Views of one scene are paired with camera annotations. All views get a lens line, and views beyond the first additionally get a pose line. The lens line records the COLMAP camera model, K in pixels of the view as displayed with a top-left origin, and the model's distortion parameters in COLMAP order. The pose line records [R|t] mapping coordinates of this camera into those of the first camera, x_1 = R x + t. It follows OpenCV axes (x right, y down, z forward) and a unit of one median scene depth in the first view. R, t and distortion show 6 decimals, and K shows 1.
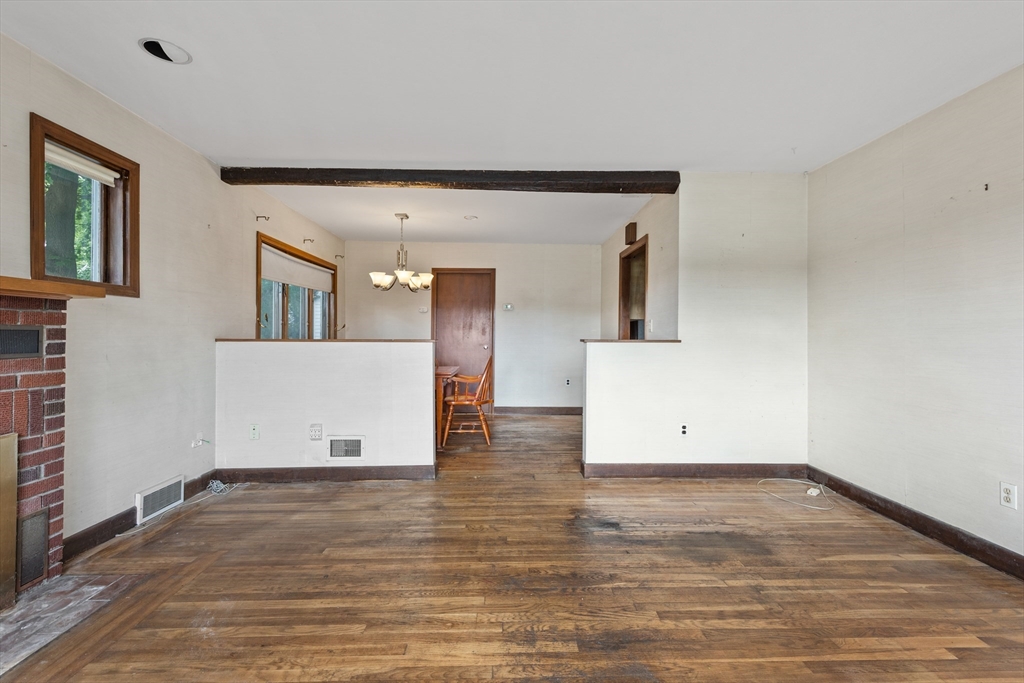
lens RADIAL K [[462.0, 0, 513.4], [0, 462.0, 335.7], [0, 0, 1]] dist [0.006060, -0.000261]
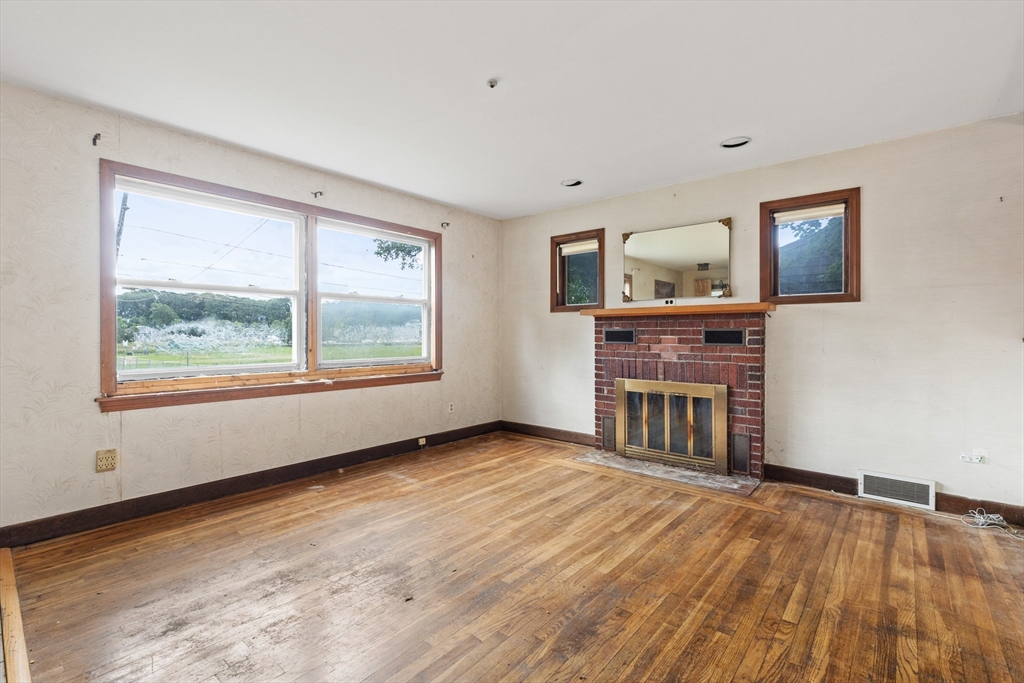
lens RADIAL K [[457.5, 0, 512.3], [0, 457.5, 335.4], [0, 0, 1]] dist [0.006032, -0.000970]
pose [[-0.666576, 0.000195, -0.745437, 0.733067], [-0.002139, 0.999995, 0.002175, 0.002654], [0.745434, 0.003044, -0.666572, 1.287906]]
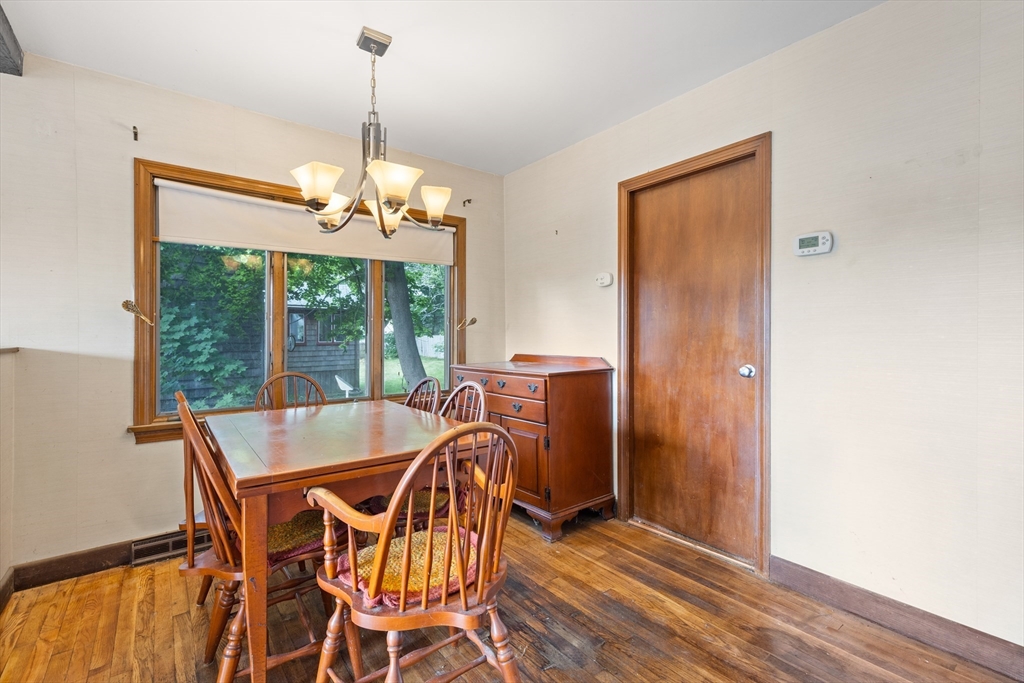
lens RADIAL K [[467.9, 0, 510.1], [0, 467.9, 334.5], [0, 0, 1]] dist [0.008559, -0.000636]
pose [[0.585752, -0.005478, -0.810472, 0.325378], [0.004270, 0.999984, -0.003673, -0.006488], [0.810479, -0.001310, 0.585766, 1.779260]]
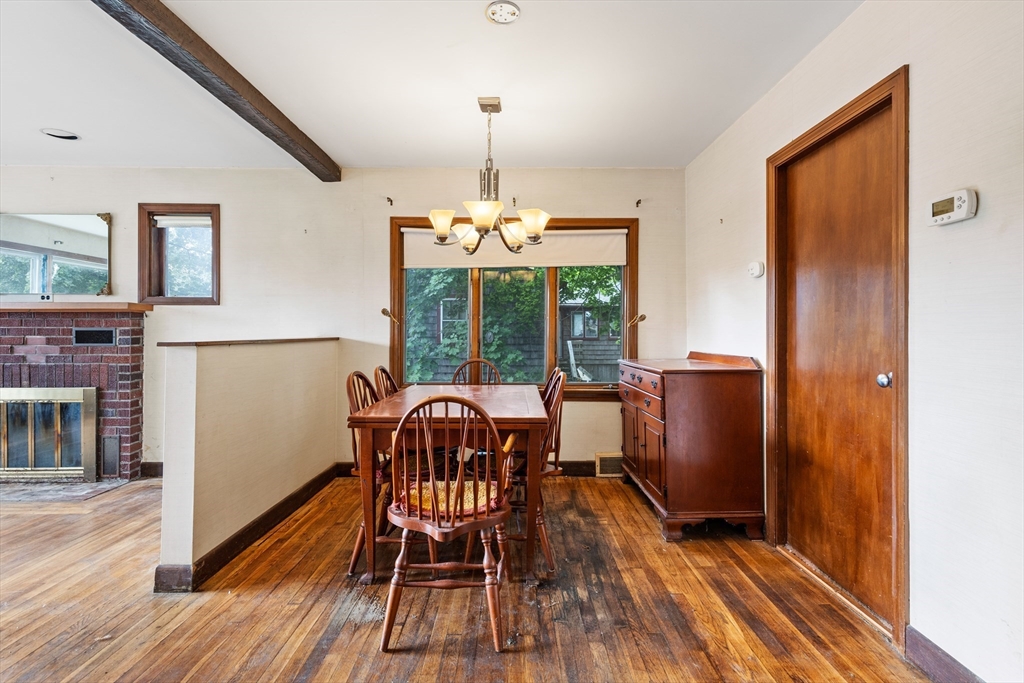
lens RADIAL K [[470.2, 0, 509.2], [0, 470.2, 328.2], [0, 0, 1]] dist [0.008842, 0.000929]
pose [[-0.028916, -0.008645, -0.999544, 0.589494], [-0.002081, 0.999961, -0.008589, -0.006972], [0.999580, 0.001831, -0.028933, 2.151139]]
